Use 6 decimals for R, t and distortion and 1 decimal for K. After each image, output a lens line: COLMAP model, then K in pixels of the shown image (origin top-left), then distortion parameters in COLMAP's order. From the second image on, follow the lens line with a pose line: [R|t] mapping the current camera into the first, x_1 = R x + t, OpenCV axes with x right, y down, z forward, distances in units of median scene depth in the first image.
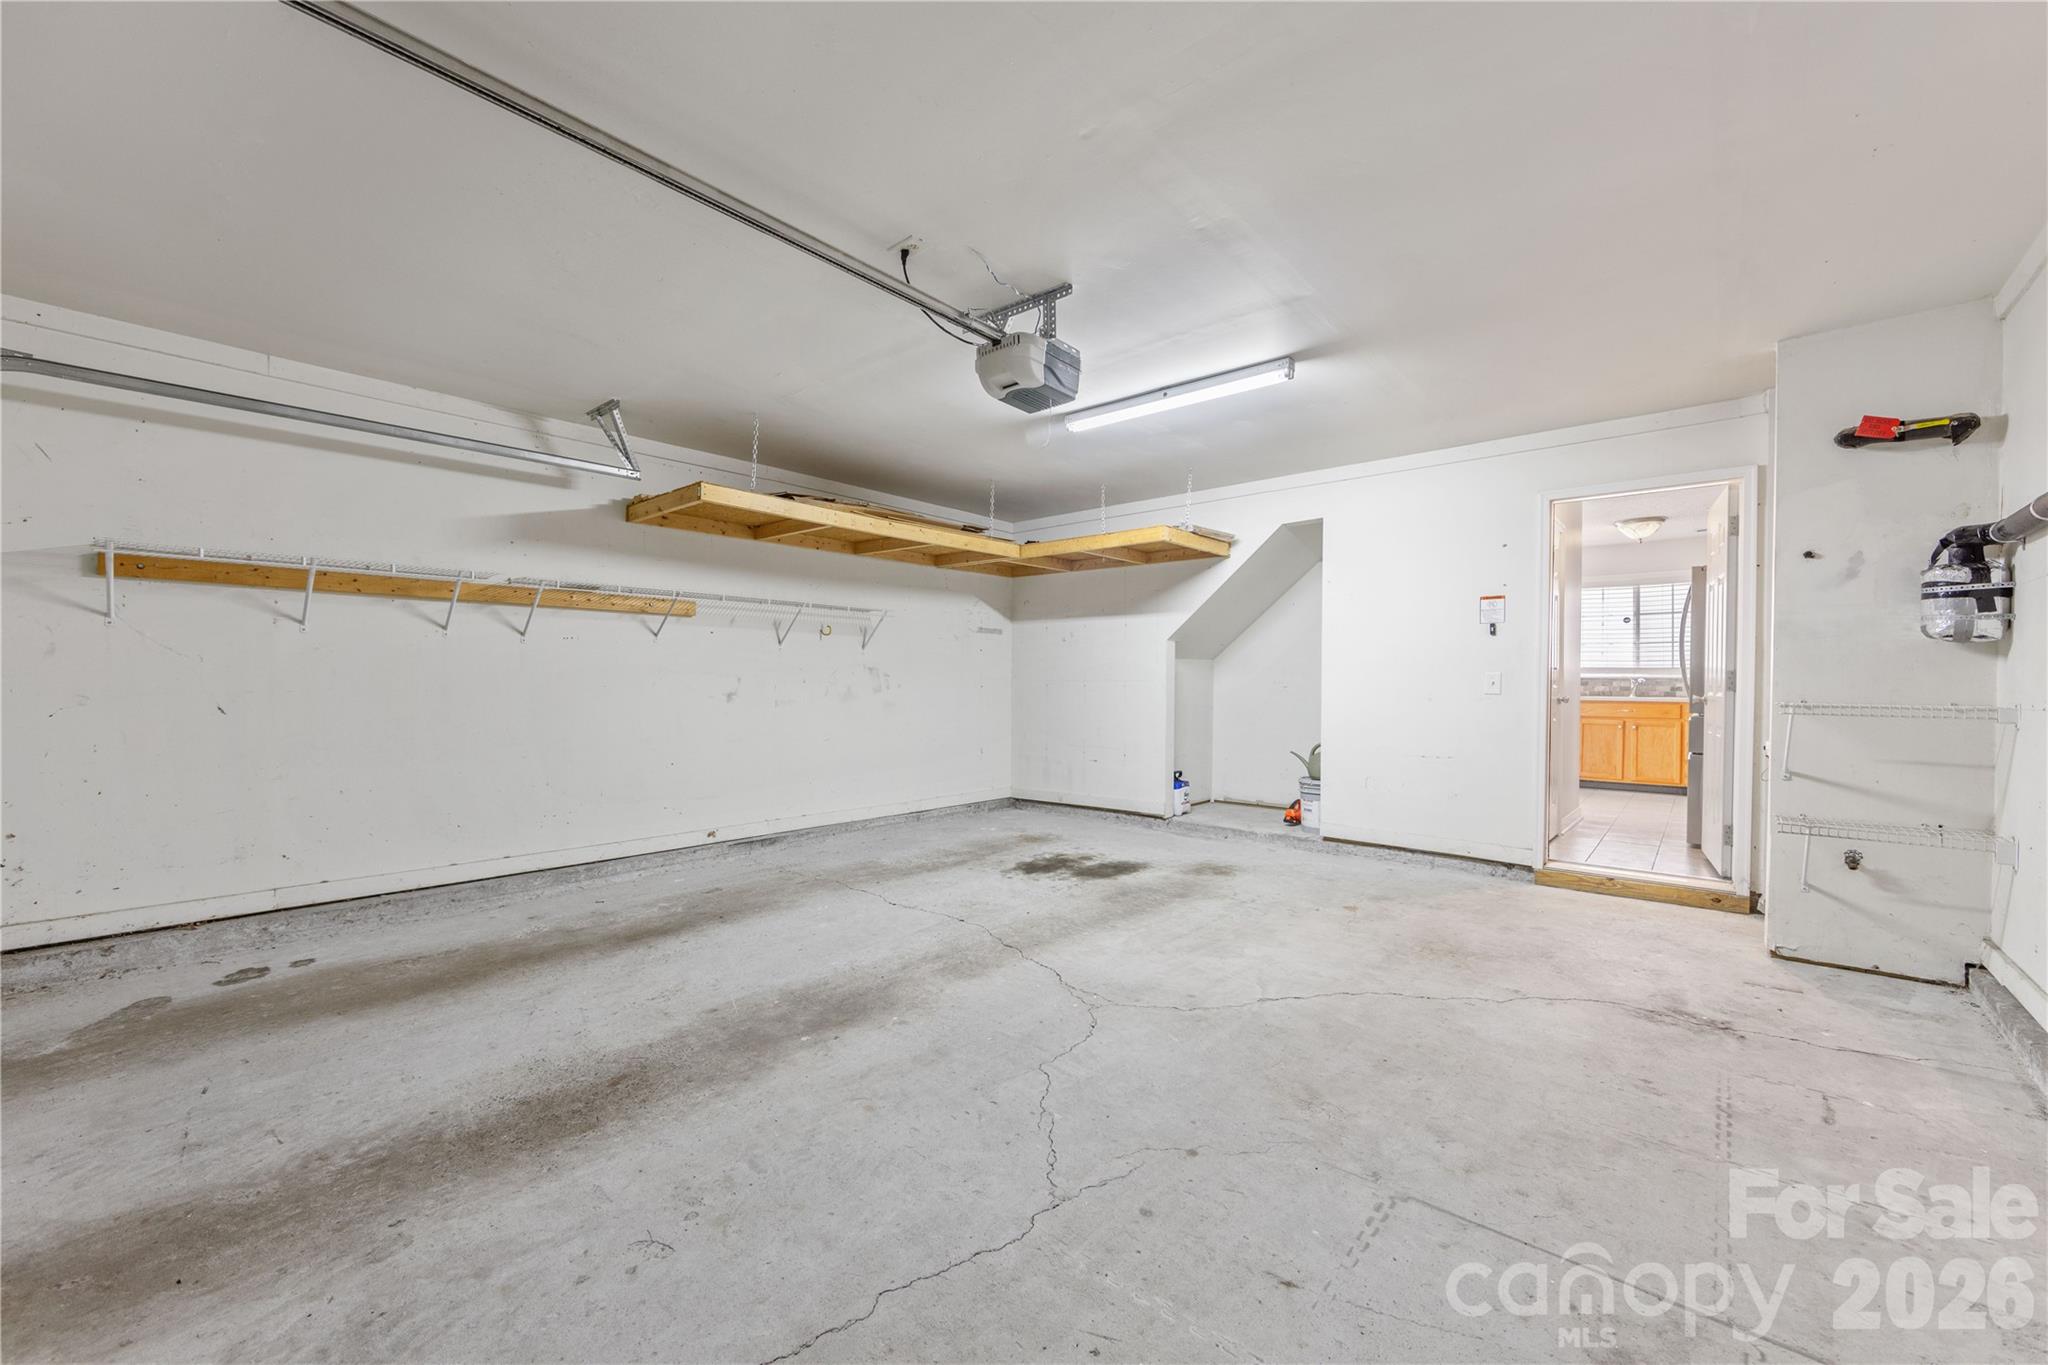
lens RADIAL K [[805.1, 0, 1024.3], [0, 805.1, 677.4], [0, 0, 1]] dist [-0.002736, -0.001146]
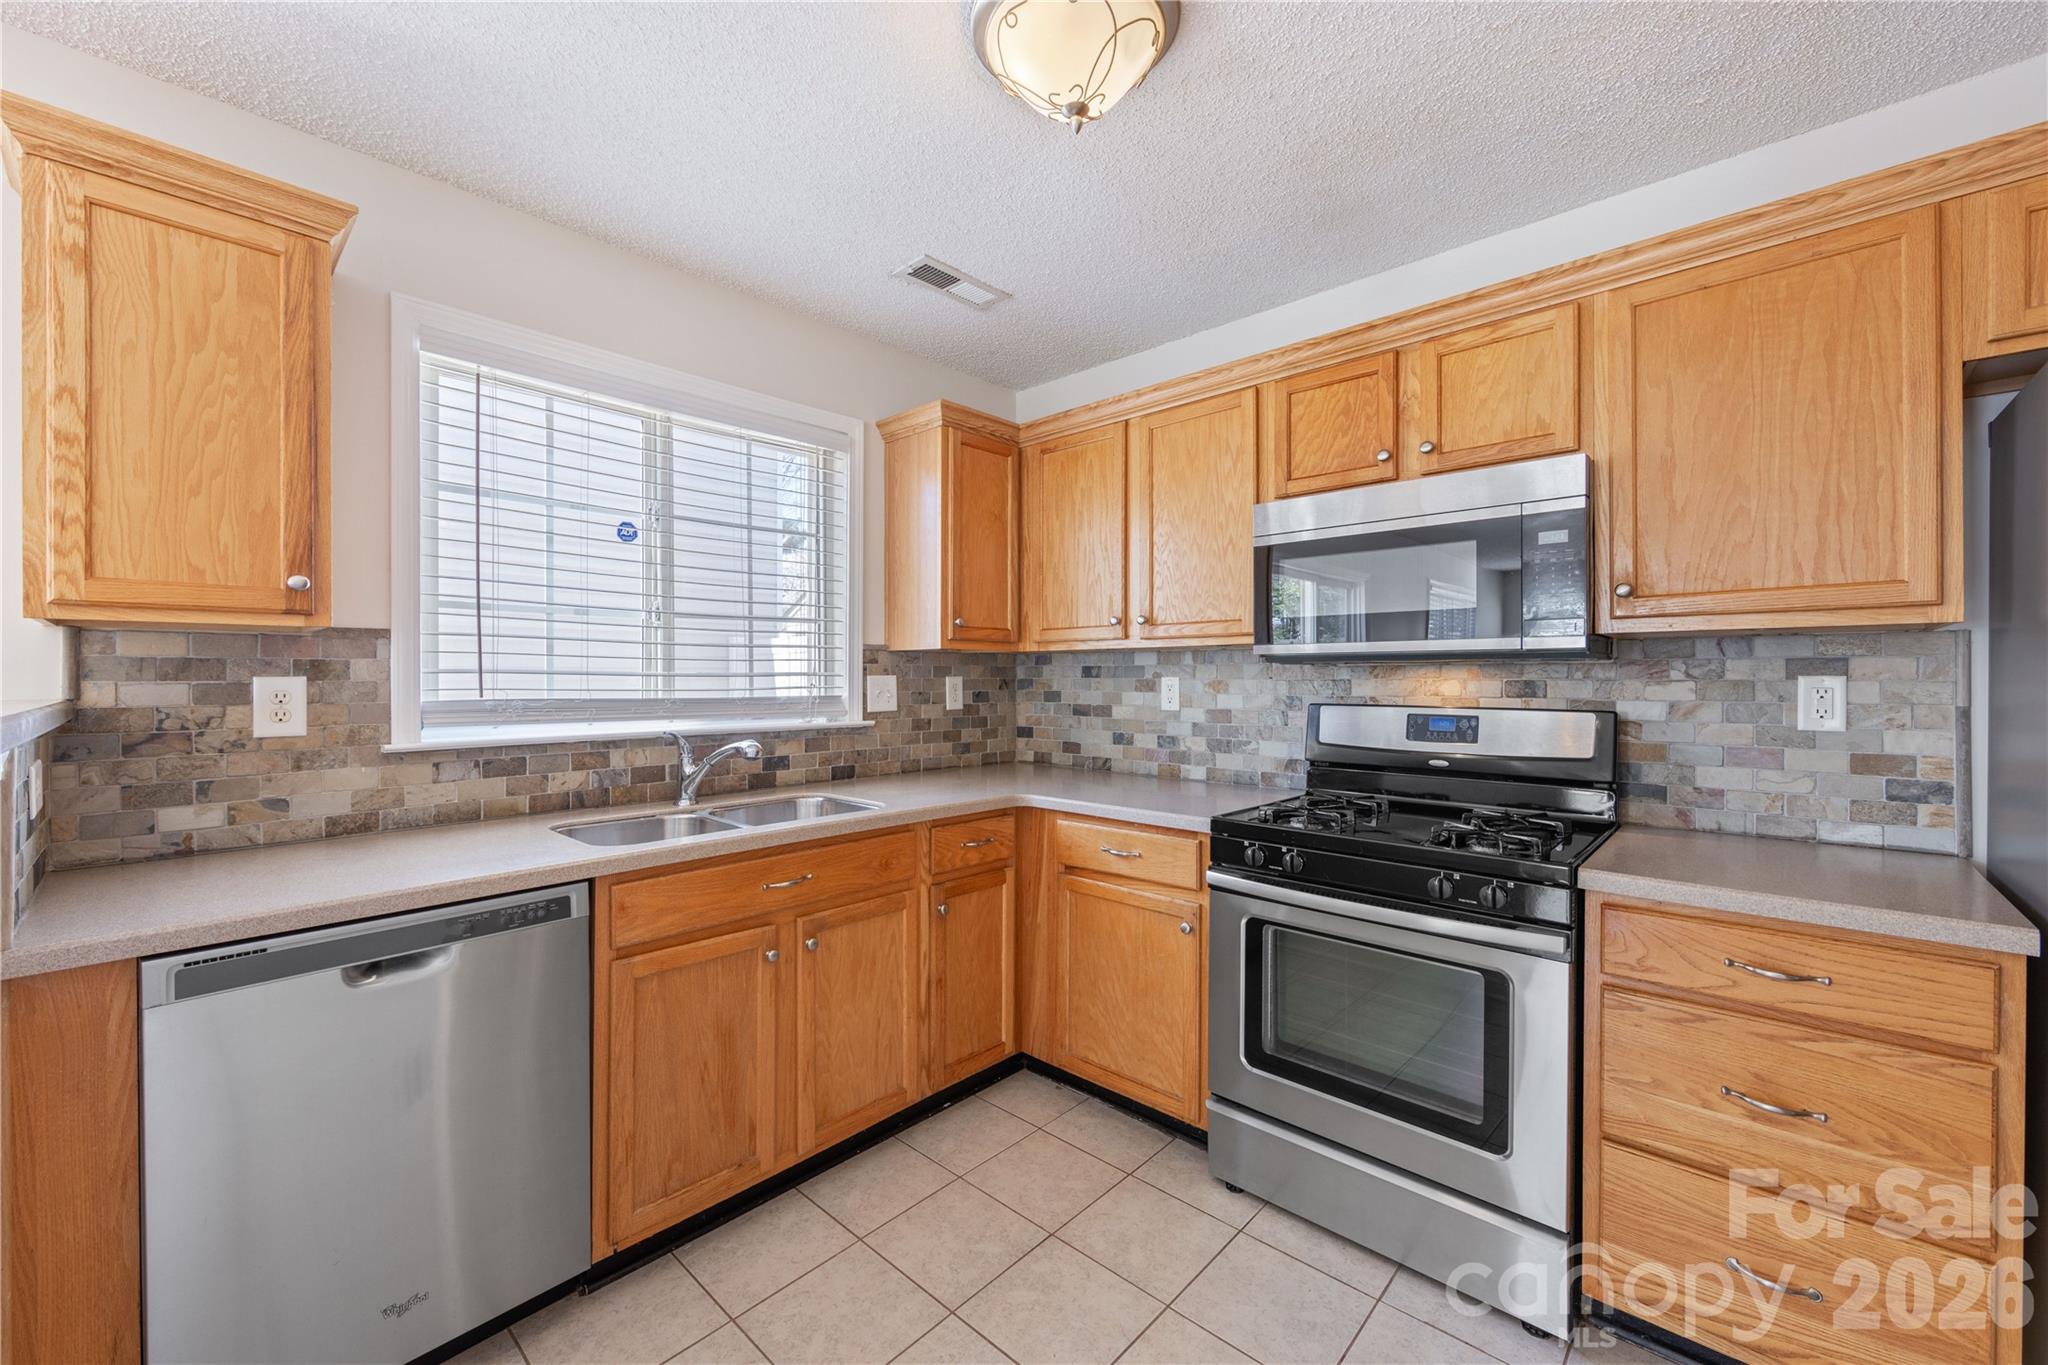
lens RADIAL K [[805.1, 0, 1019.8], [0, 805.1, 679.6], [0, 0, 1]] dist [-0.002736, -0.001146]
pose [[0.046621, -0.003227, 0.998907, 0.477771], [0.024328, 0.999702, 0.002094, -0.016369], [-0.998616, 0.024204, 0.046686, 0.860099]]
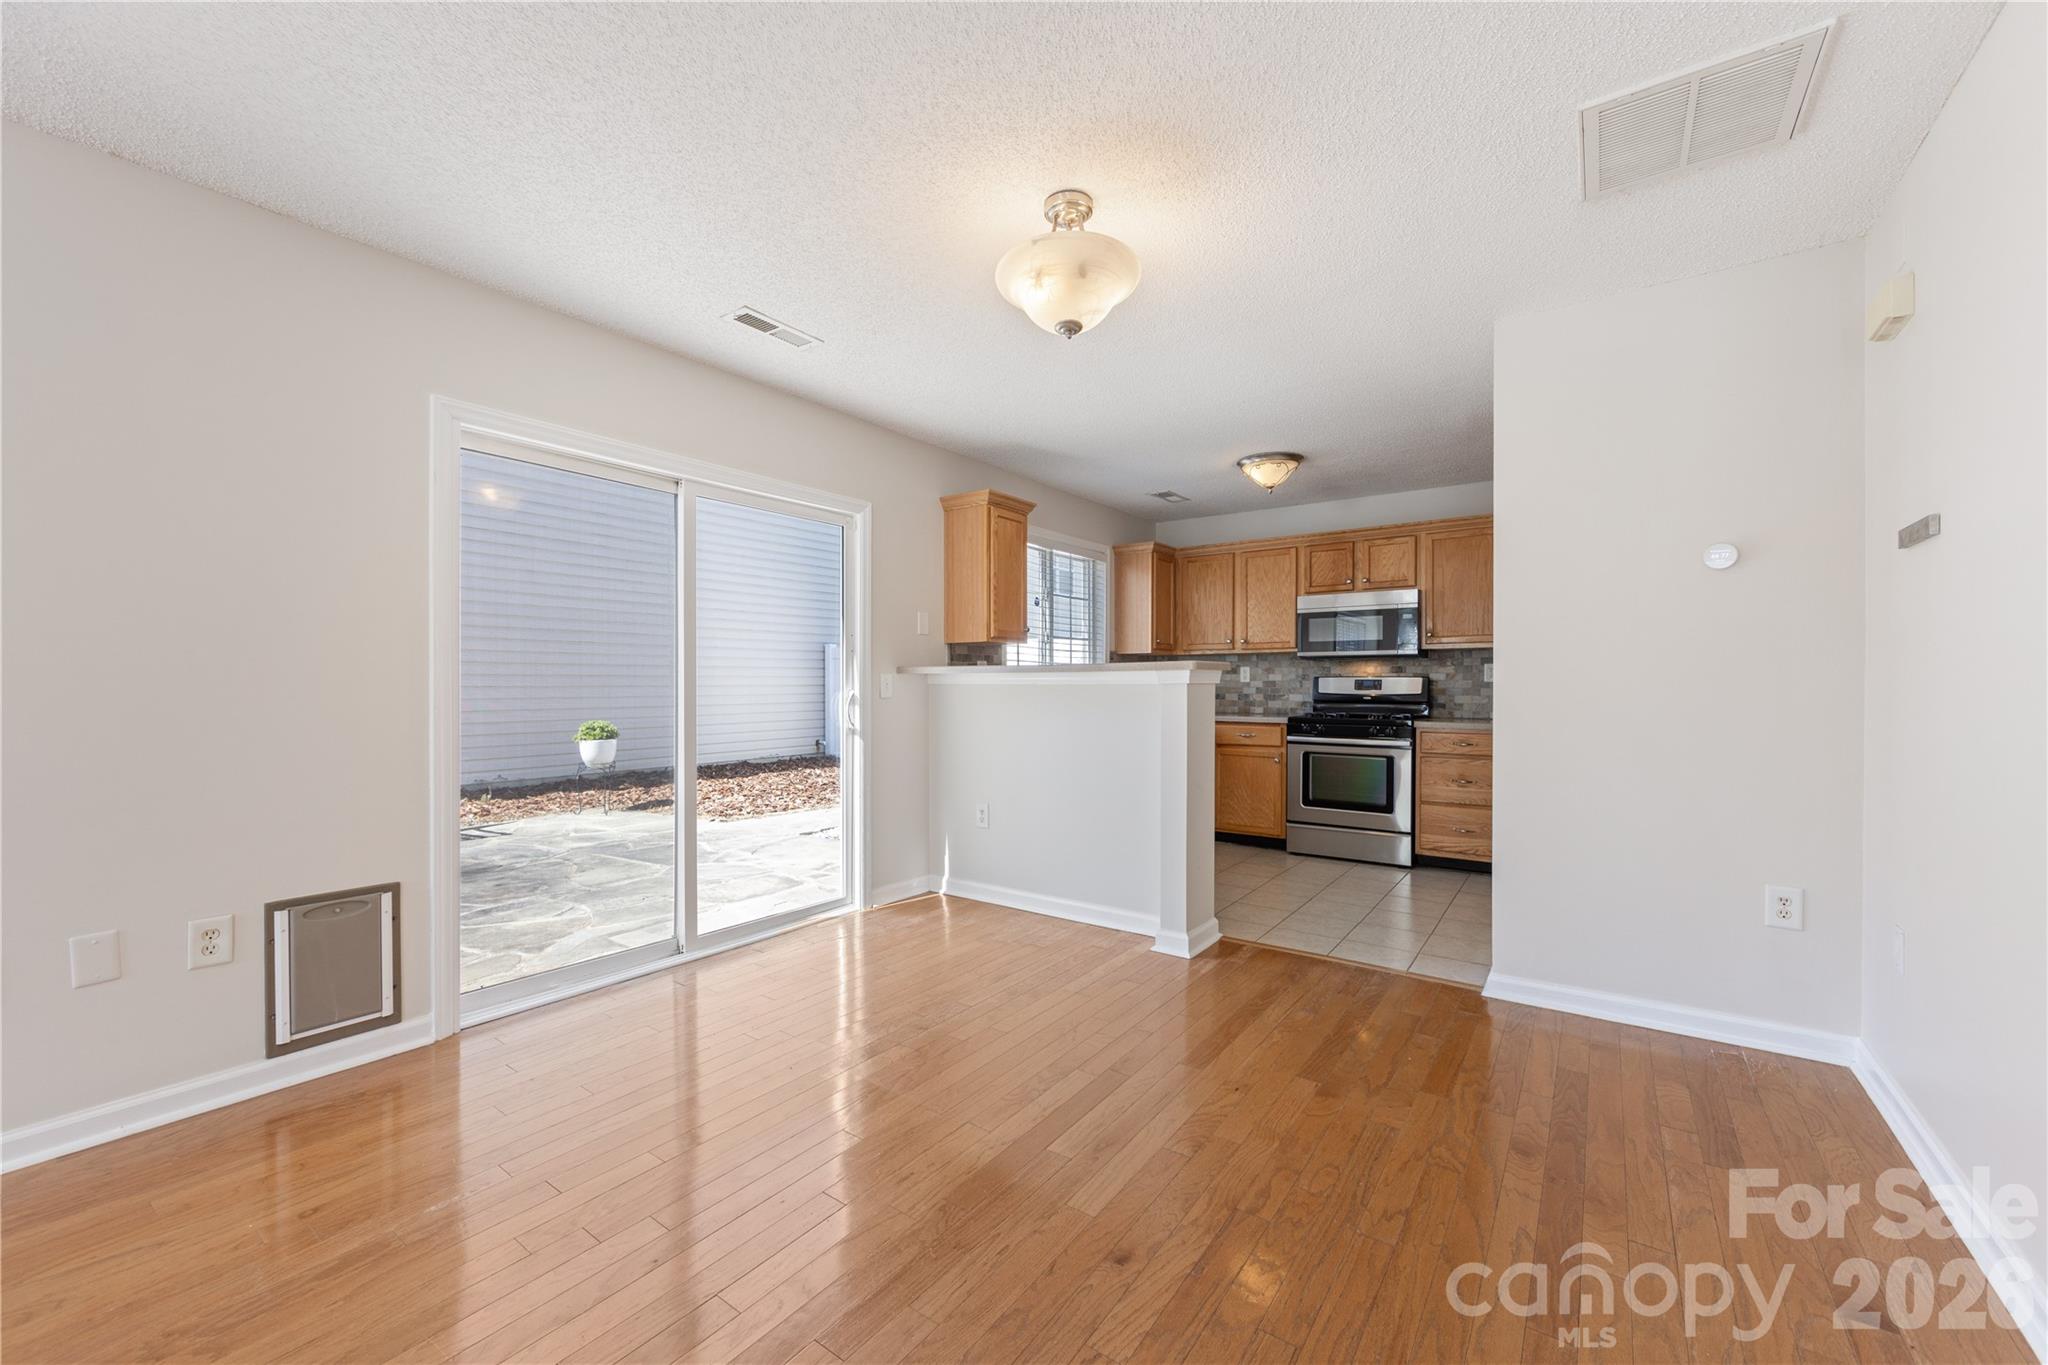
lens RADIAL K [[805.1, 0, 1021.1], [0, 805.1, 683.9], [0, 0, 1]] dist [-0.002736, -0.001146]
pose [[-0.078964, 0.000008, 0.996877, 0.093748], [0.022566, 0.999744, 0.001779, -0.005217], [-0.996622, 0.022636, -0.078944, 1.080131]]
